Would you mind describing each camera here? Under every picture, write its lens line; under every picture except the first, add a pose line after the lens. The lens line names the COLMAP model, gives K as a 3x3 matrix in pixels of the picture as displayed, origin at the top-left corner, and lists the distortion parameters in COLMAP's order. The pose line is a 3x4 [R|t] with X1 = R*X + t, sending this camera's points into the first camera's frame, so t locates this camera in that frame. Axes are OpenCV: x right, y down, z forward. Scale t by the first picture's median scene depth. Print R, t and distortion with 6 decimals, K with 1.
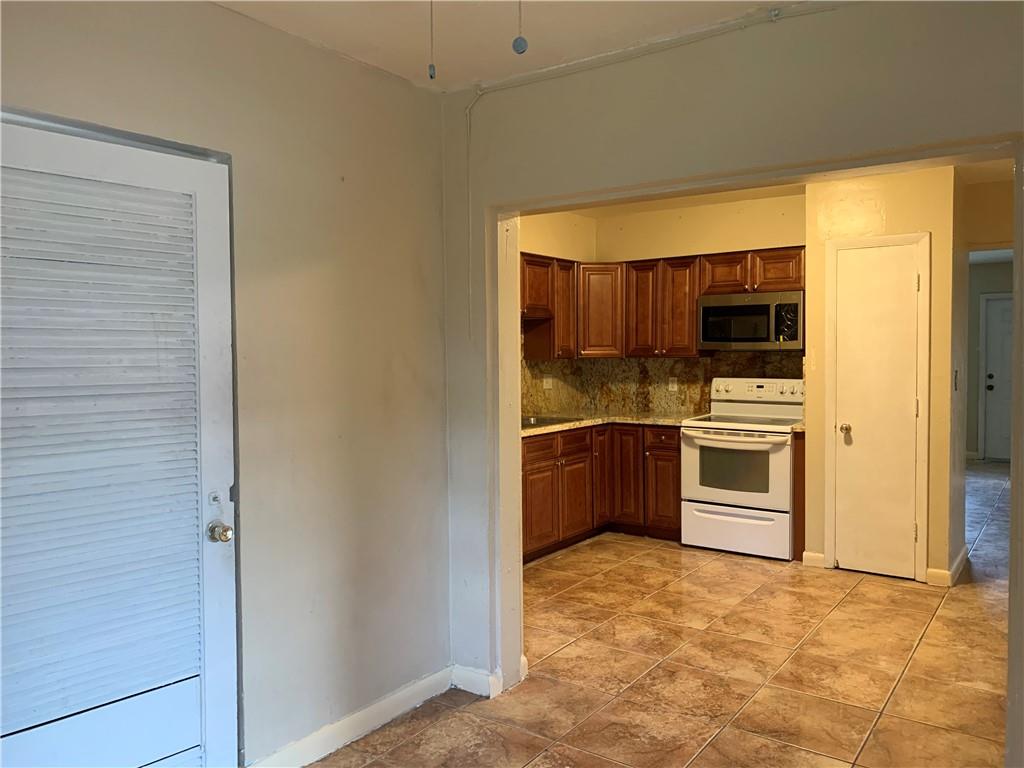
lens RADIAL K [[793.0, 0, 493.1], [0, 793.0, 377.0], [0, 0, 1]] dist [0.056112, -0.084297]
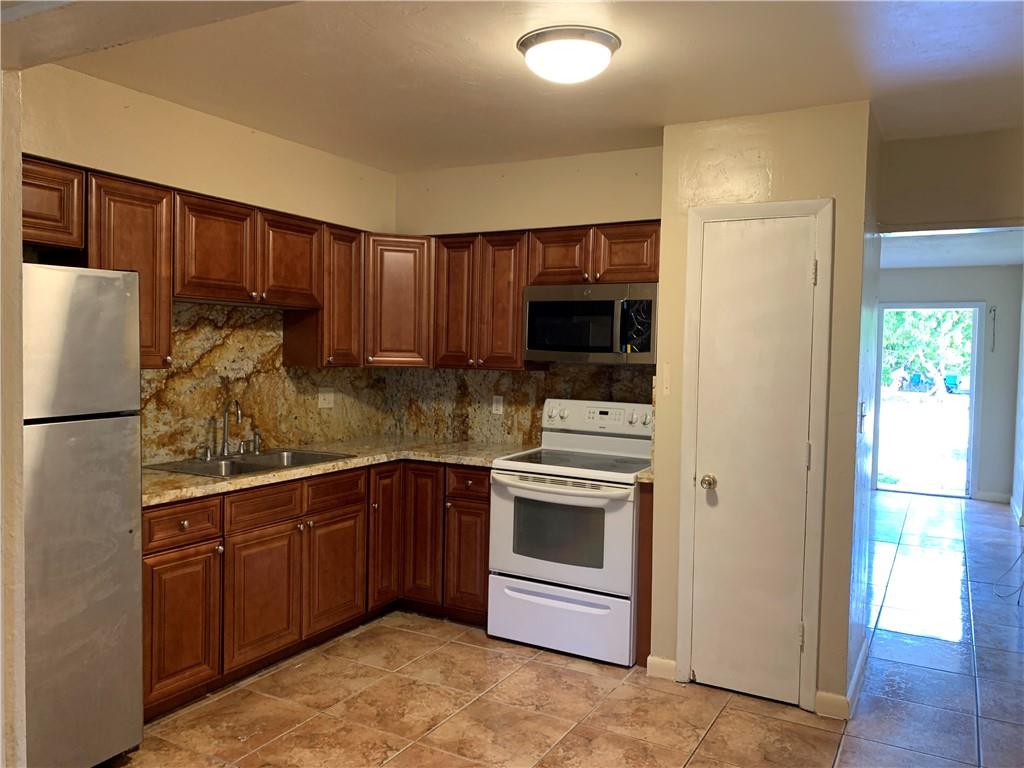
lens RADIAL K [[793.0, 0, 496.7], [0, 793.0, 378.0], [0, 0, 1]] dist [0.056112, -0.084297]
pose [[0.993088, 0.024436, 0.114801, 0.160796], [-0.024631, 0.999697, 0.000287, -0.018887], [-0.114759, -0.003113, 0.993388, 0.304391]]
